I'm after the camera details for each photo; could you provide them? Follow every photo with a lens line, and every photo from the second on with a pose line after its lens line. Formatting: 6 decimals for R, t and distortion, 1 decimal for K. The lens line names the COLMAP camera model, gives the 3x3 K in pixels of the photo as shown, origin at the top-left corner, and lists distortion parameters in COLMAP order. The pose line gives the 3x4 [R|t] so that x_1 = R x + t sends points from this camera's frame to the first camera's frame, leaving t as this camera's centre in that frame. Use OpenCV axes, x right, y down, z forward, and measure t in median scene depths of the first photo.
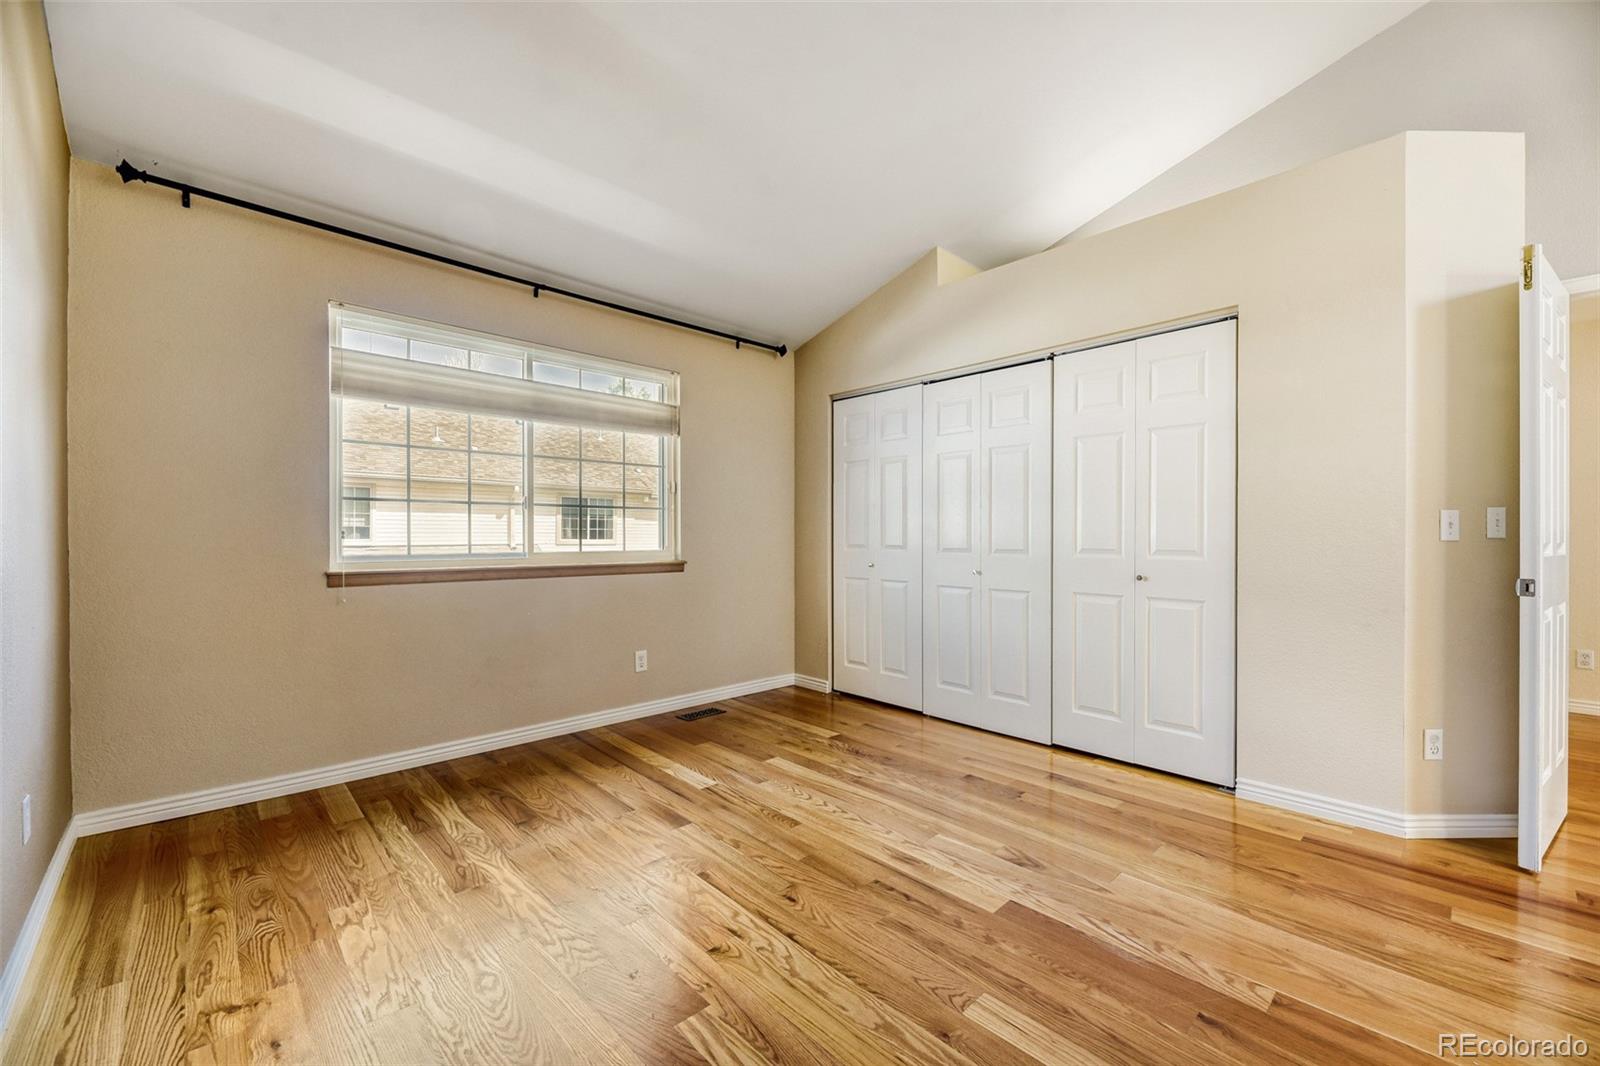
lens RADIAL K [[657.5, 0, 795.4], [0, 657.5, 523.4], [0, 0, 1]] dist [-0.002855, -0.001921]
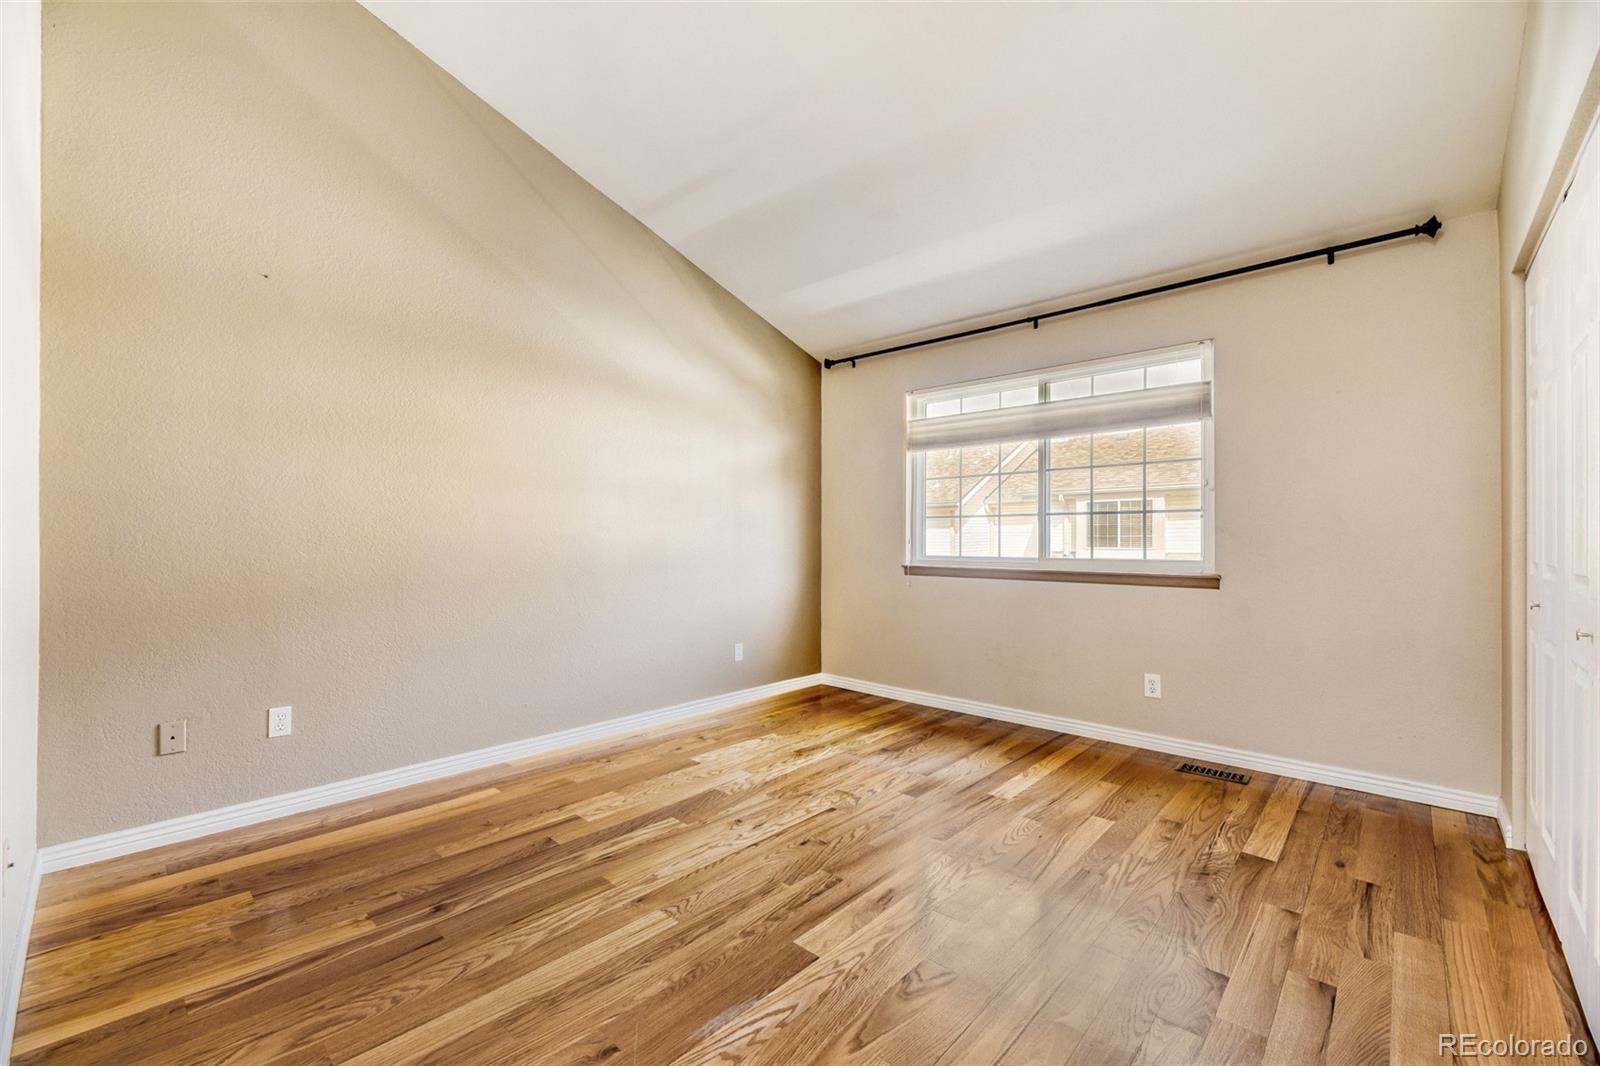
lens RADIAL K [[657.5, 0, 791.5], [0, 657.5, 527.1], [0, 0, 1]] dist [-0.002855, -0.001921]
pose [[0.056985, -0.020295, -0.998169, 0.763104], [0.013113, 0.999722, -0.019578, 0.009958], [0.998289, -0.011973, 0.057235, 0.578604]]
